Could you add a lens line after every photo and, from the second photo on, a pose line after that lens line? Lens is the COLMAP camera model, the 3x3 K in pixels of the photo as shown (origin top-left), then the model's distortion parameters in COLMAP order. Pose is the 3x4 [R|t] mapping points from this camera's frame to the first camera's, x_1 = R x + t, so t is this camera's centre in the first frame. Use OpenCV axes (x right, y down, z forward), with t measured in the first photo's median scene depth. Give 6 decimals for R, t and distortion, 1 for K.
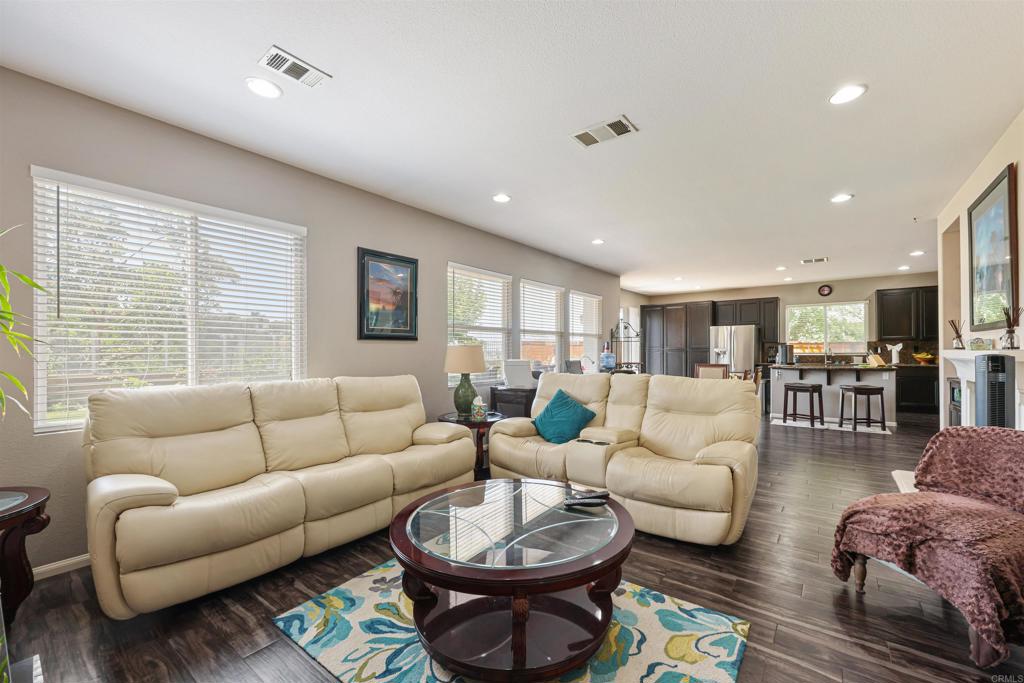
lens RADIAL K [[412.1, 0, 512.0], [0, 412.1, 341.5], [0, 0, 1]] dist [0.000074, -0.000030]
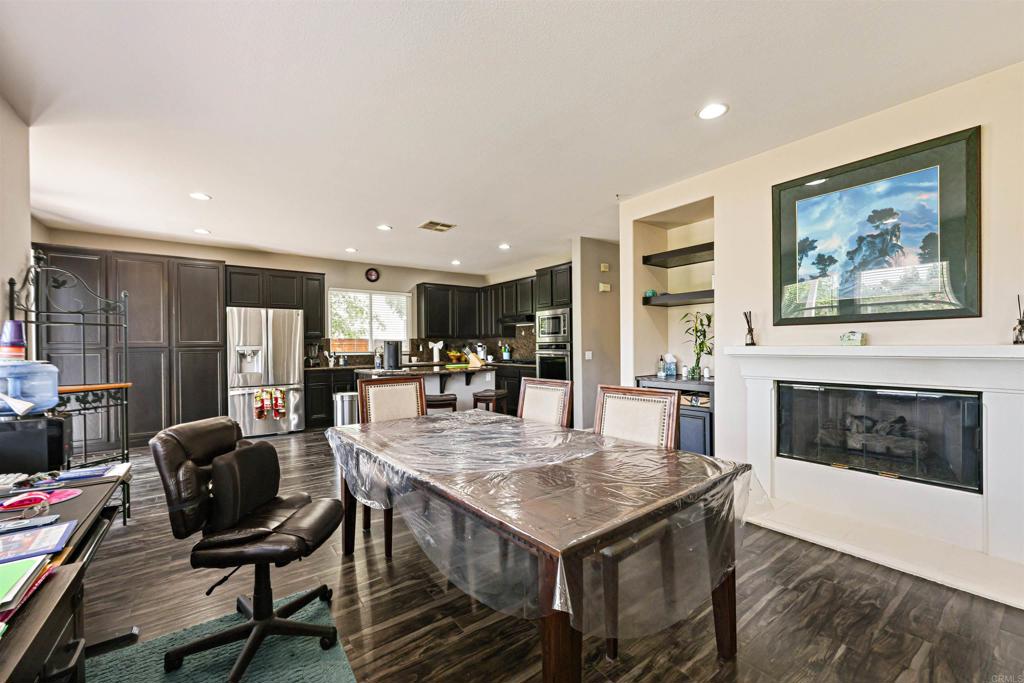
lens RADIAL K [[425.1, 0, 512.0], [0, 425.1, 341.5], [0, 0, 1]] dist [-0.000409, 0.000006]
pose [[0.235566, 0.014074, 0.971756, 0.013671], [-0.015507, 0.999822, -0.010721, 0.012178], [-0.971735, -0.012543, 0.235742, 0.533465]]
